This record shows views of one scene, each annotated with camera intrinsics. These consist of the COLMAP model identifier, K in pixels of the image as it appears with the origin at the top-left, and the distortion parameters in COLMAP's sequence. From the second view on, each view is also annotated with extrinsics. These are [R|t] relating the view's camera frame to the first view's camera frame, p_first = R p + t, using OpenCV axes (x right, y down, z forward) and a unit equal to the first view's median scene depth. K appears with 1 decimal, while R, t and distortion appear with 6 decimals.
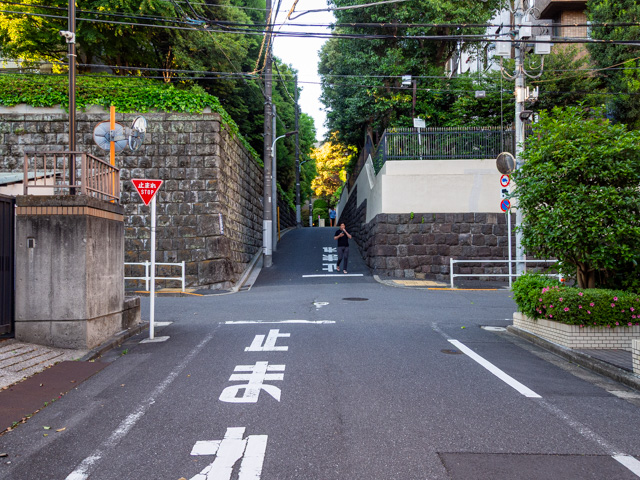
lens RADIAL K [[623.0, 0, 320.0], [0, 623.0, 240.0], [0, 0, 1]] dist [-0.002221, -0.003621]
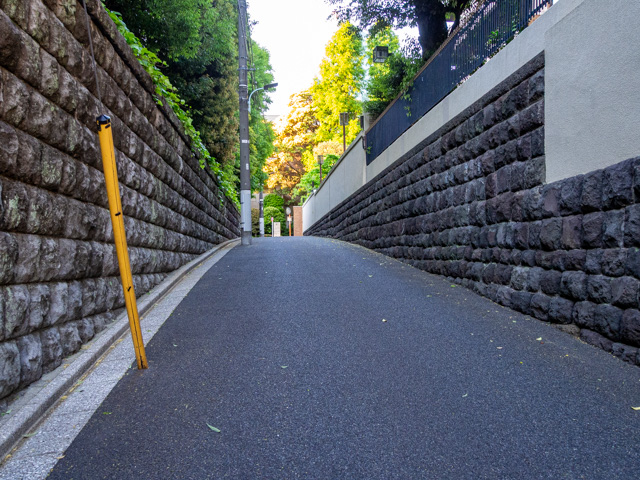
lens RADIAL K [[623.0, 0, 320.0], [0, 623.0, 240.0], [0, 0, 1]] dist [-0.002221, -0.003621]
pose [[0.995564, 0.000605, 0.094081, -0.014032], [-0.000052, 0.999983, -0.005883, -0.011562], [-0.094083, 0.005852, 0.995547, 0.331122]]
